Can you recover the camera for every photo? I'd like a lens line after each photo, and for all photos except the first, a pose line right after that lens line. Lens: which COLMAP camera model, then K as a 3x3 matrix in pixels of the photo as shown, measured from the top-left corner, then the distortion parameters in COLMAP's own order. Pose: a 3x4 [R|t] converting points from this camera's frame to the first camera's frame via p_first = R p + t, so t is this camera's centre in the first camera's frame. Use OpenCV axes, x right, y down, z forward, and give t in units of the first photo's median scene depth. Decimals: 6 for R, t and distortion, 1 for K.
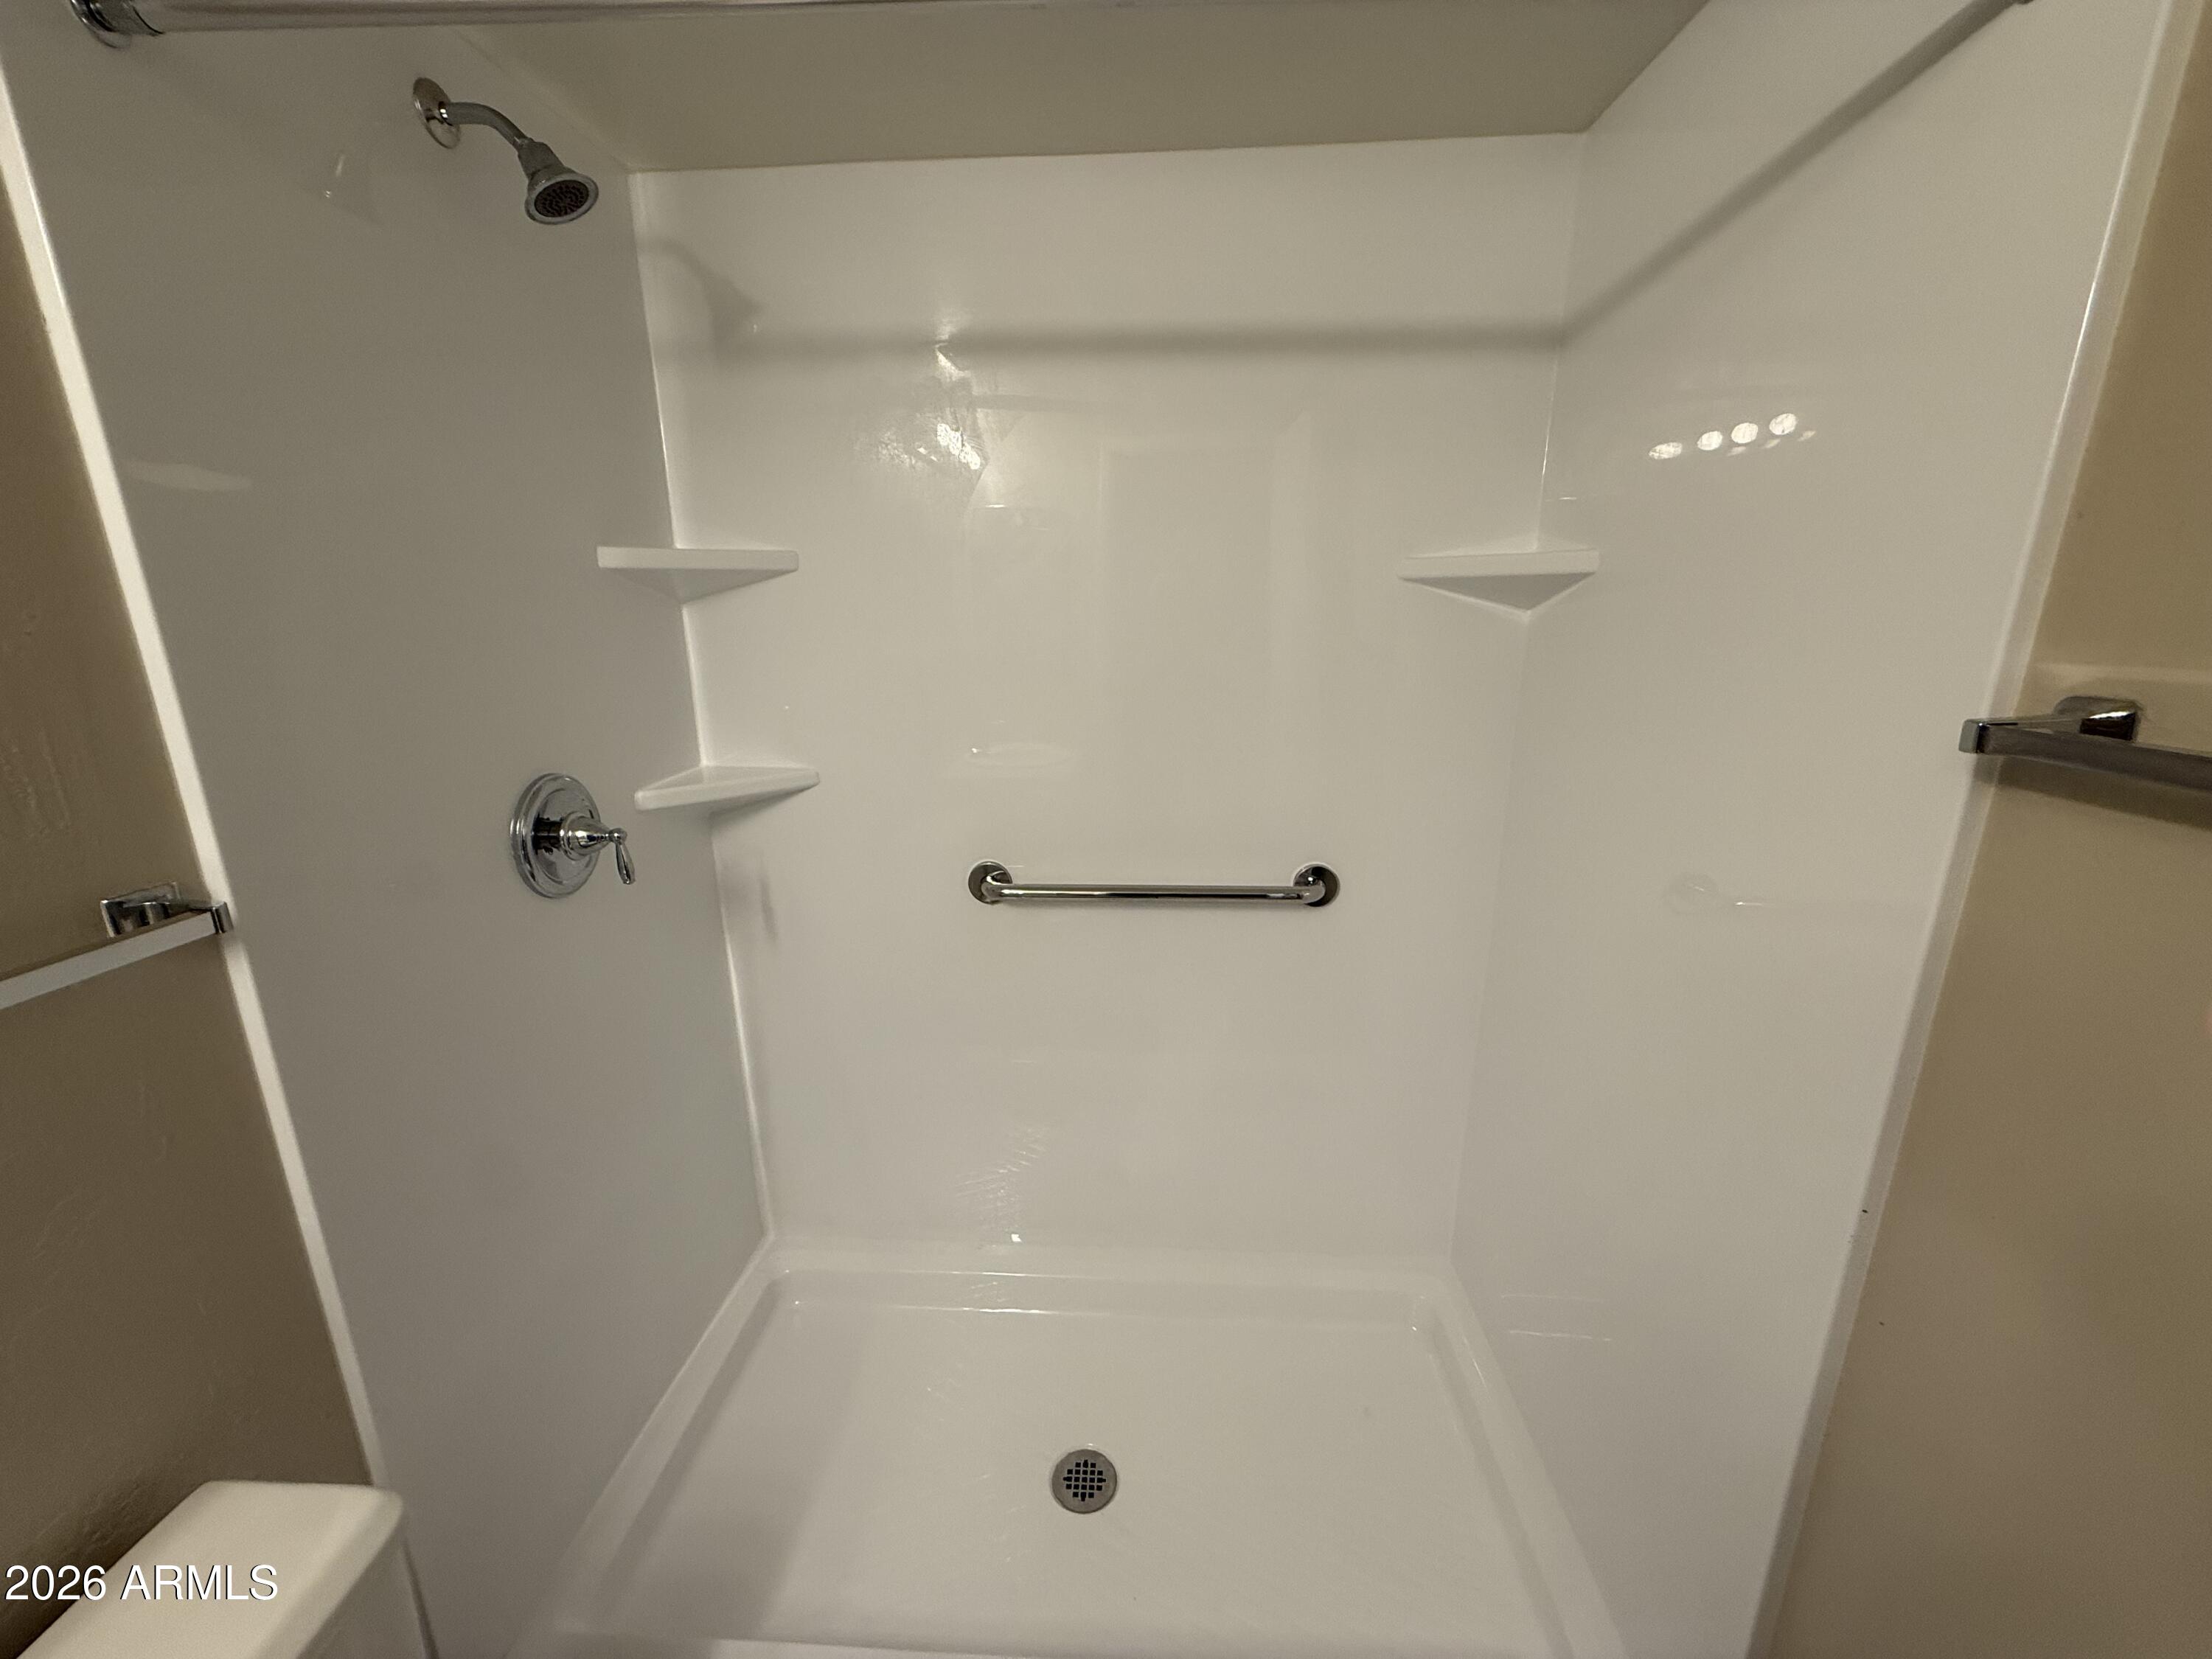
lens RADIAL K [[880.5, 0, 1103.1], [0, 880.5, 843.4], [0, 0, 1]] dist [-0.000011, -0.000299]
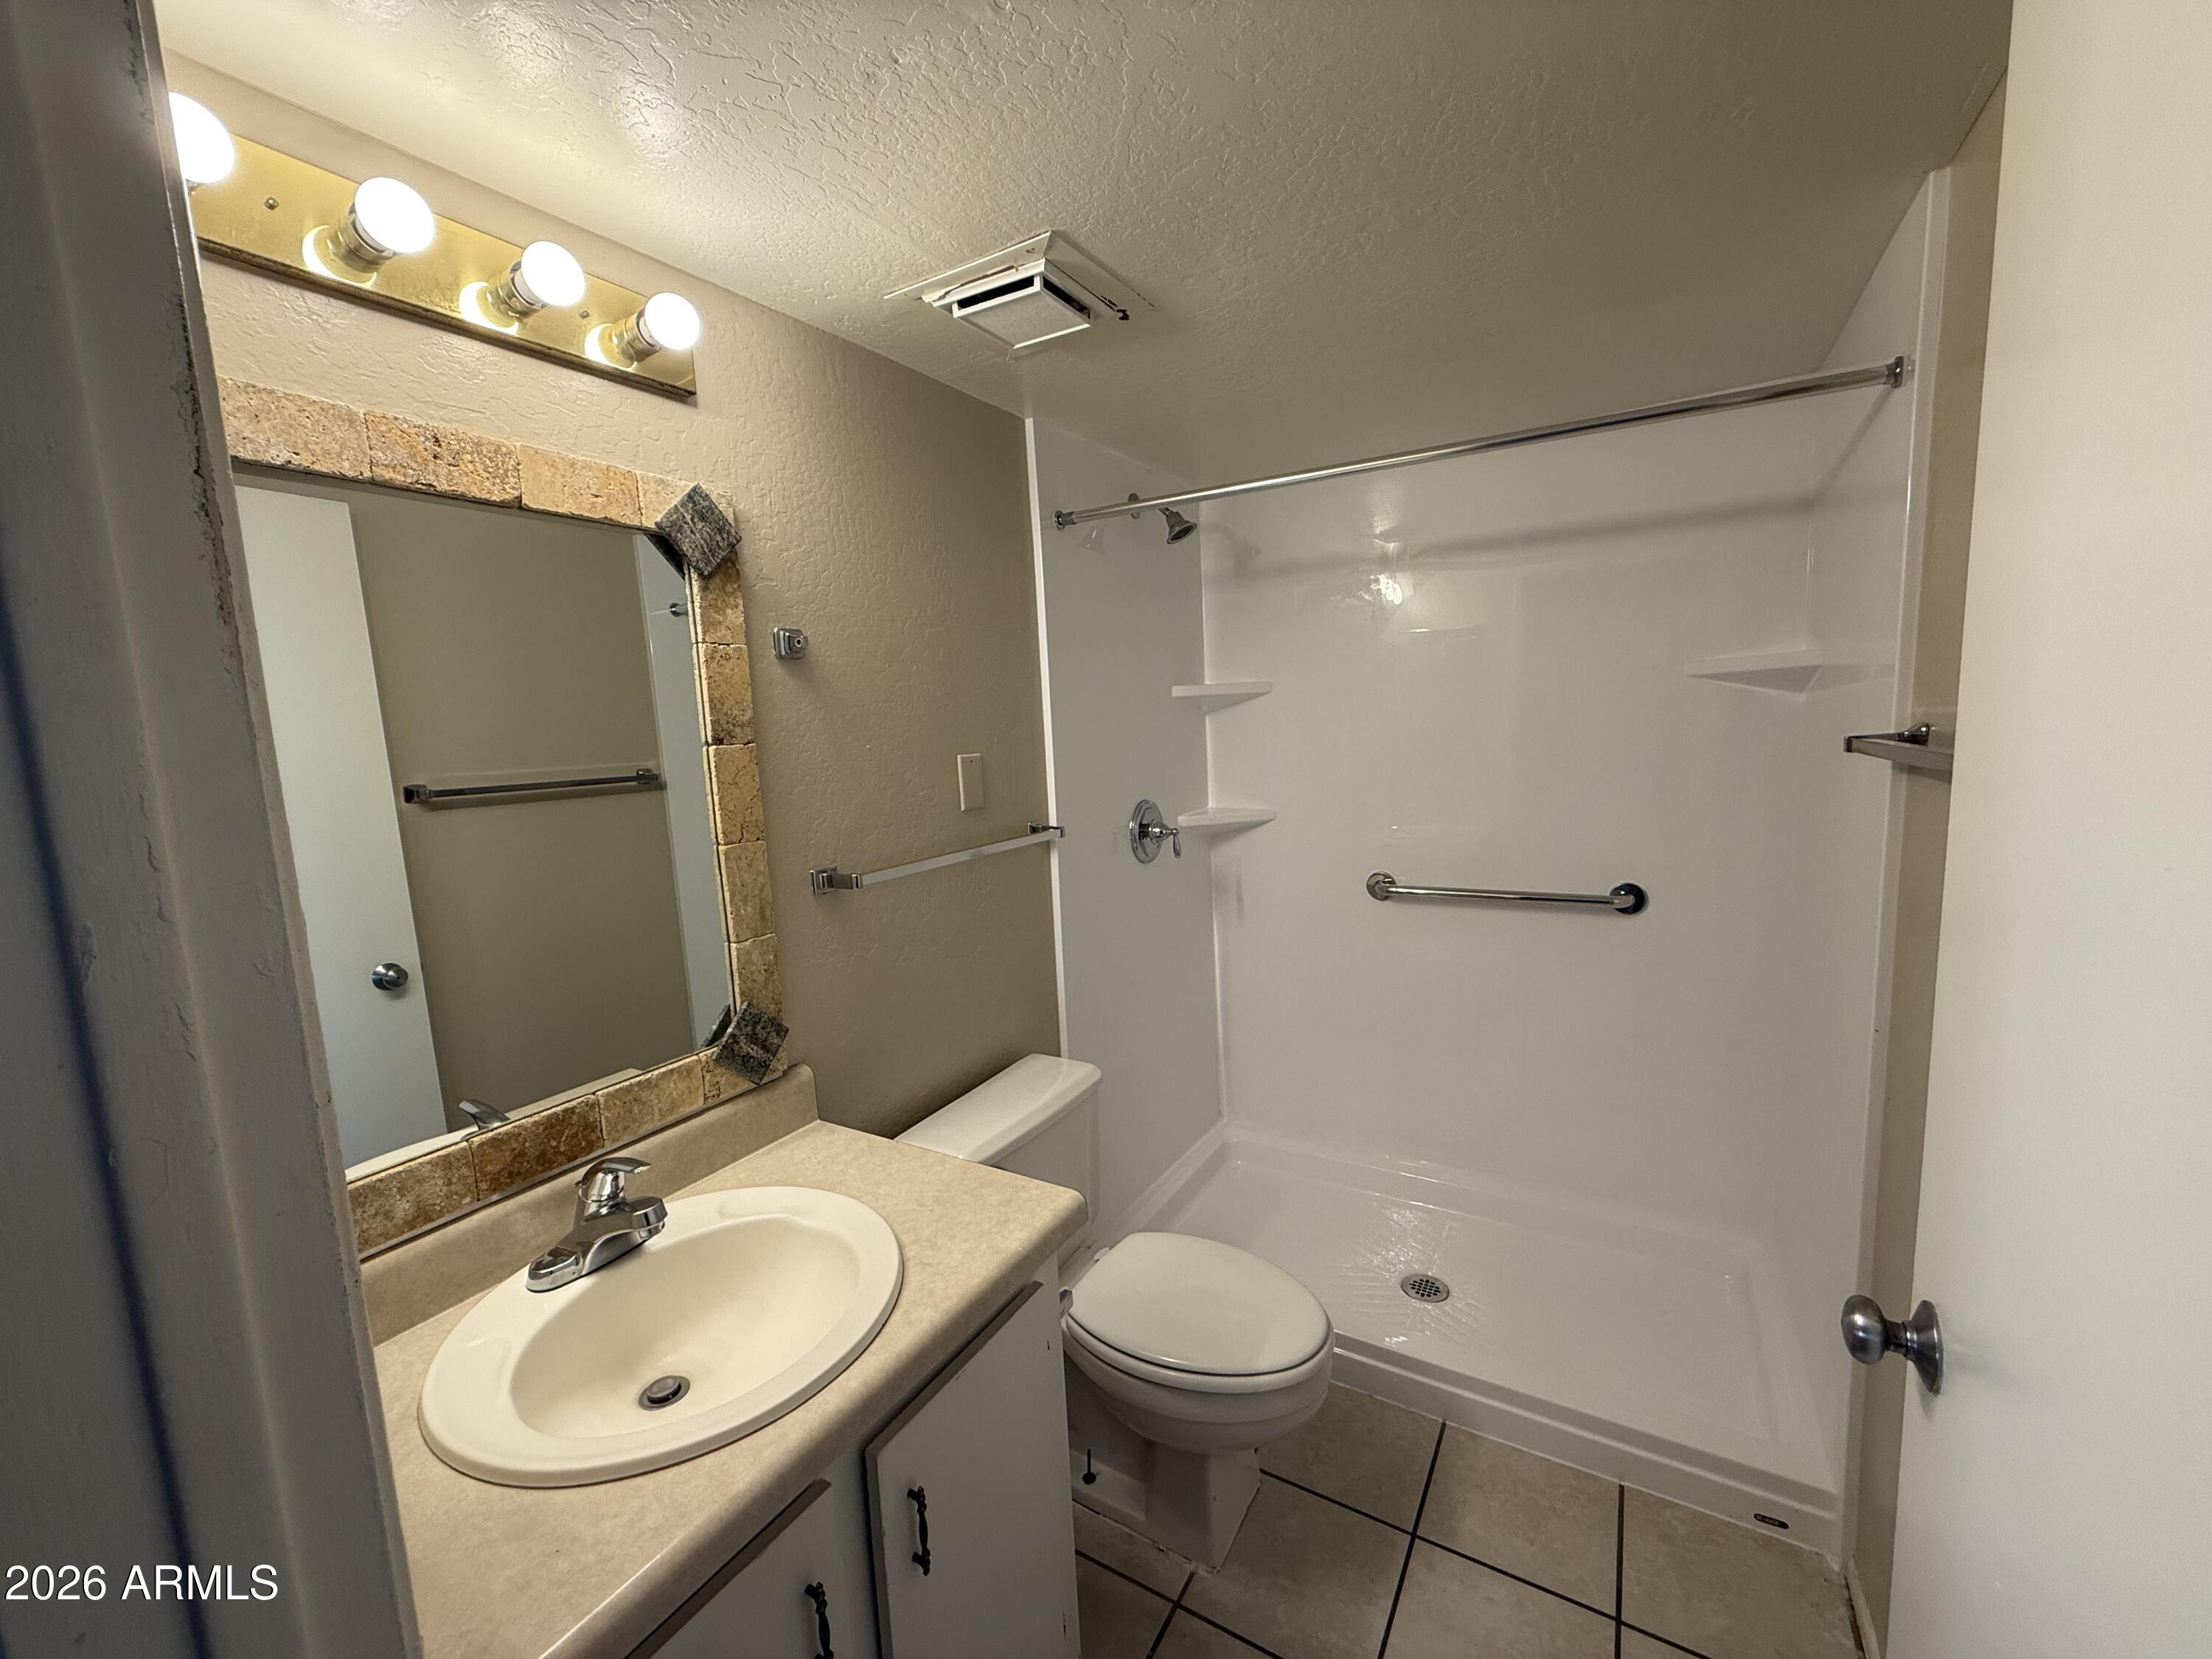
lens RADIAL K [[880.5, 0, 1093.6], [0, 880.5, 830.7], [0, 0, 1]] dist [-0.000011, -0.000299]
pose [[0.878216, 0.021798, -0.477767, 0.172512], [-0.086768, 0.989645, -0.114342, 0.182698], [0.470328, 0.141872, 0.871013, -0.621017]]
